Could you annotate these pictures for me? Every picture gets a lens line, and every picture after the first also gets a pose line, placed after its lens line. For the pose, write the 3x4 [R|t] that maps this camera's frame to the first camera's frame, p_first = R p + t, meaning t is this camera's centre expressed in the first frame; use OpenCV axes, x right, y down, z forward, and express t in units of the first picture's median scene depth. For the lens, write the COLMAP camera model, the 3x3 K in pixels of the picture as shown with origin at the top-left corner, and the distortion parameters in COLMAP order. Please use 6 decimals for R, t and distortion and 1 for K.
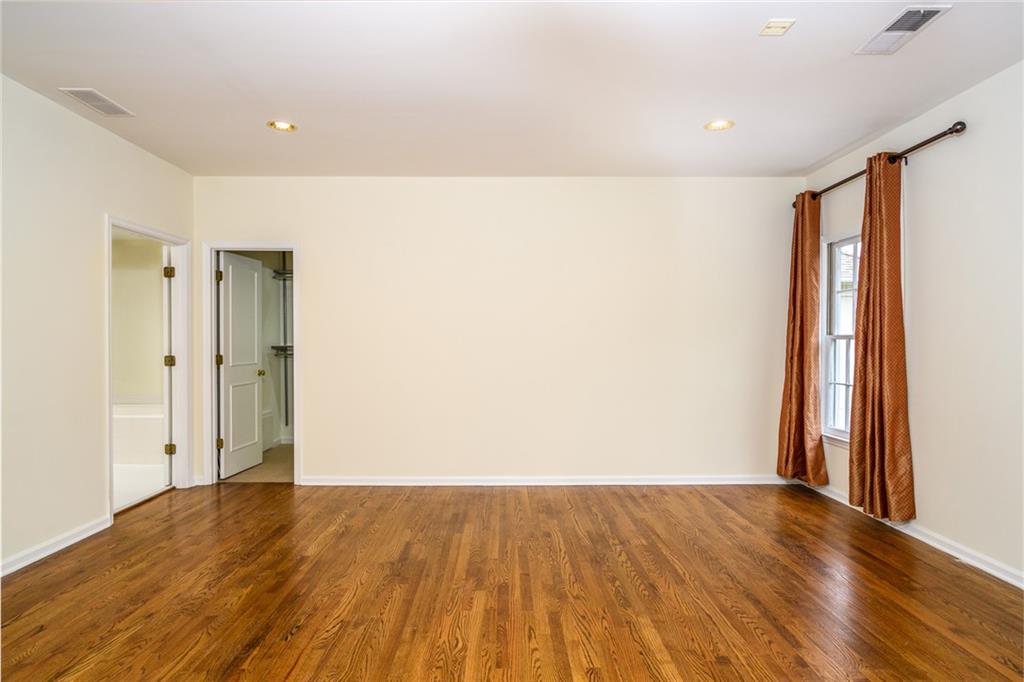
lens RADIAL K [[583.8, 0, 512.0], [0, 583.8, 341.0], [0, 0, 1]] dist [-0.004393, 0.000326]
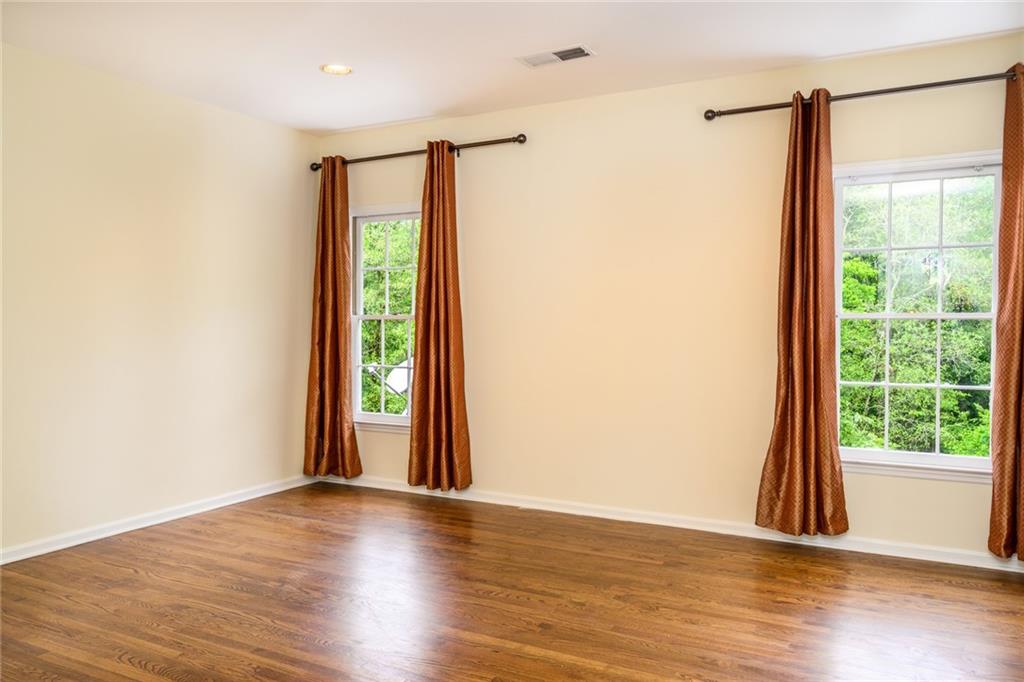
lens RADIAL K [[763.9, 0, 515.3], [0, 763.9, 328.4], [0, 0, 1]] dist [-0.019551, 0.004215]
pose [[0.494415, -0.008963, 0.869180, -0.509493], [0.000666, 0.999950, 0.009932, -0.000772], [-0.869226, -0.004331, 0.494397, 0.222581]]
